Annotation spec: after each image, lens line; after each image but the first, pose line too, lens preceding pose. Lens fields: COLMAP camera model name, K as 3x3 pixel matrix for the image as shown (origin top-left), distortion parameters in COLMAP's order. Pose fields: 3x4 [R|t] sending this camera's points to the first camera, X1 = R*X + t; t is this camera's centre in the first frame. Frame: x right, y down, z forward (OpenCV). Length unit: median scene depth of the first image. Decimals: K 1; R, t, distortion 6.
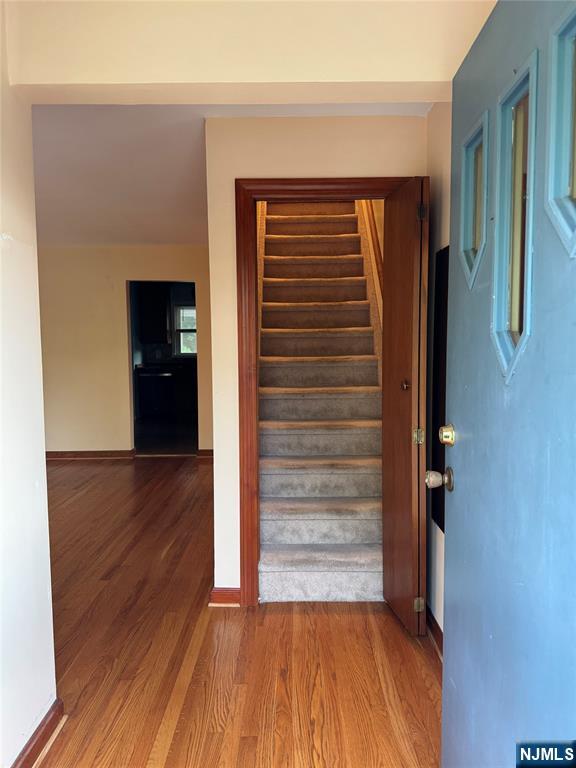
lens RADIAL K [[543.4, 0, 287.7], [0, 543.4, 380.5], [0, 0, 1]] dist [0.063826, -0.081232]
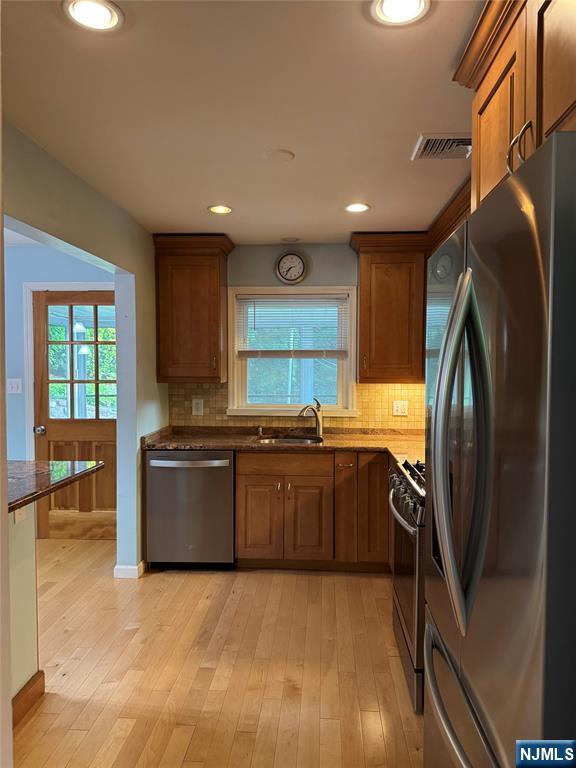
lens RADIAL K [[543.4, 0, 295.6], [0, 543.4, 380.1], [0, 0, 1]] dist [0.063826, -0.081232]
pose [[0.998838, -0.008995, -0.047350, -0.287945], [0.006696, 0.998801, -0.048486, -0.101474], [0.047729, 0.048113, 0.997701, 1.186684]]
